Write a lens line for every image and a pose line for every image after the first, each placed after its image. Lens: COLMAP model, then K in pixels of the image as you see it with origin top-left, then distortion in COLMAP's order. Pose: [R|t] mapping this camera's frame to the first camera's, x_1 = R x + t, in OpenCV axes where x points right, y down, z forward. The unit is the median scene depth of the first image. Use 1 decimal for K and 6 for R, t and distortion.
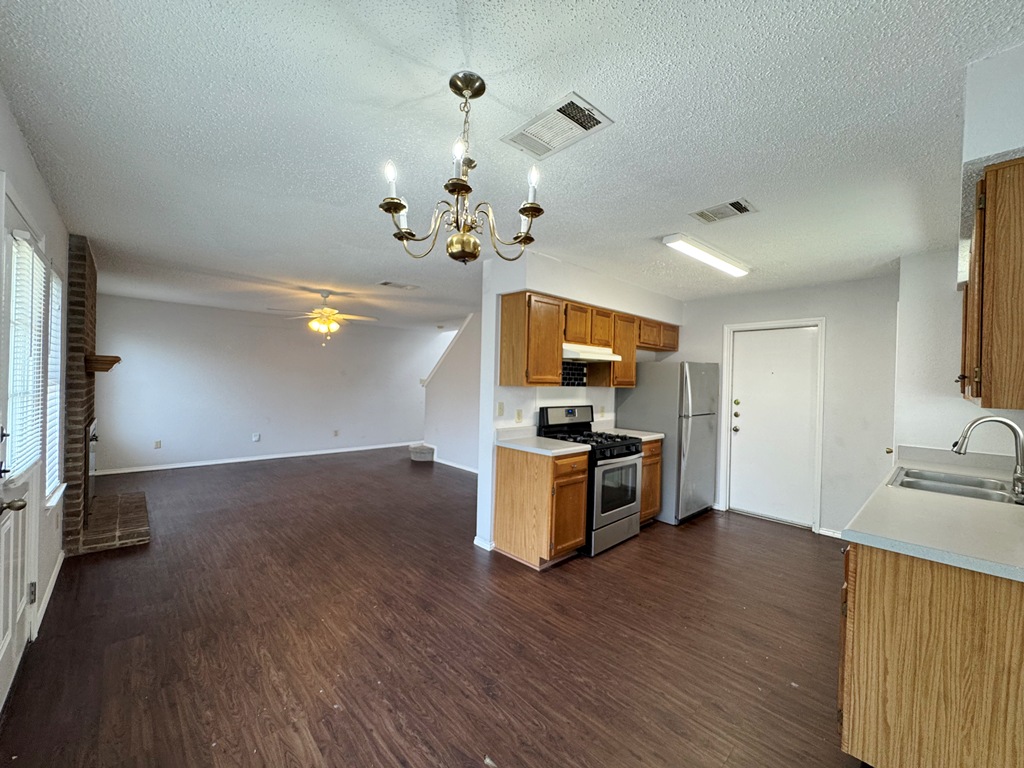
lens RADIAL K [[412.3, 0, 508.5], [0, 412.3, 383.7], [0, 0, 1]] dist [-0.003573, -0.000008]
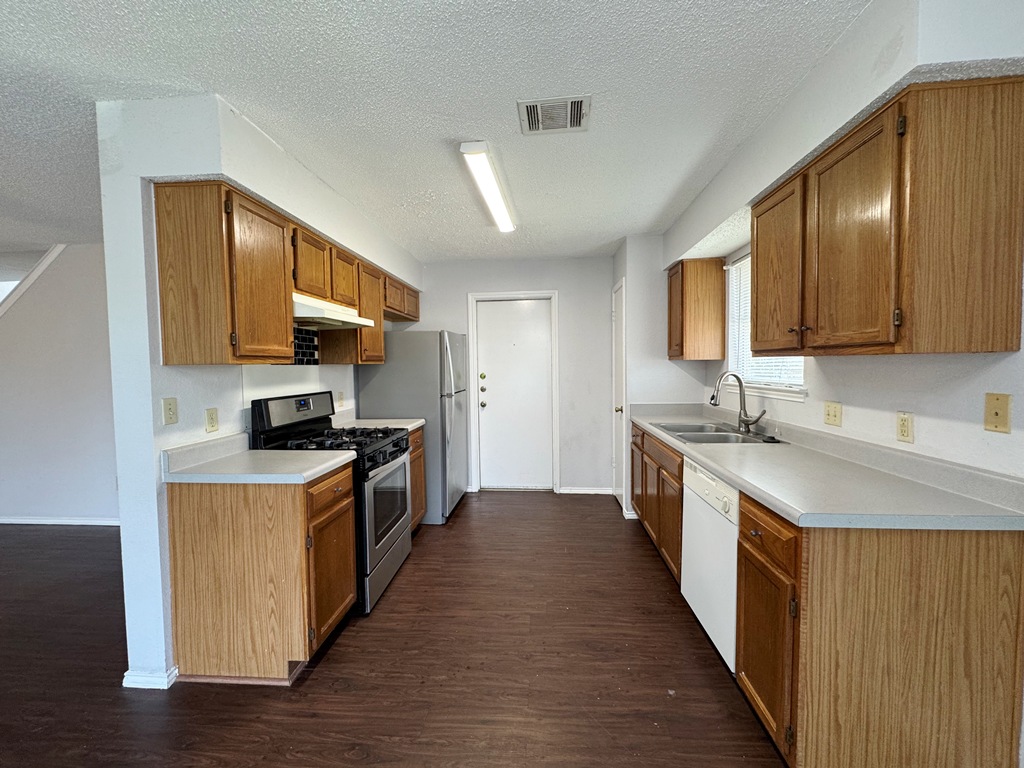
lens RADIAL K [[412.3, 0, 512.0], [0, 412.3, 383.3], [0, 0, 1]] dist [-0.003573, -0.000008]
pose [[0.736840, -0.065875, 0.672851, -0.047837], [0.039045, 0.997727, 0.054923, 0.015196], [-0.674939, -0.014199, 0.737737, 0.331696]]
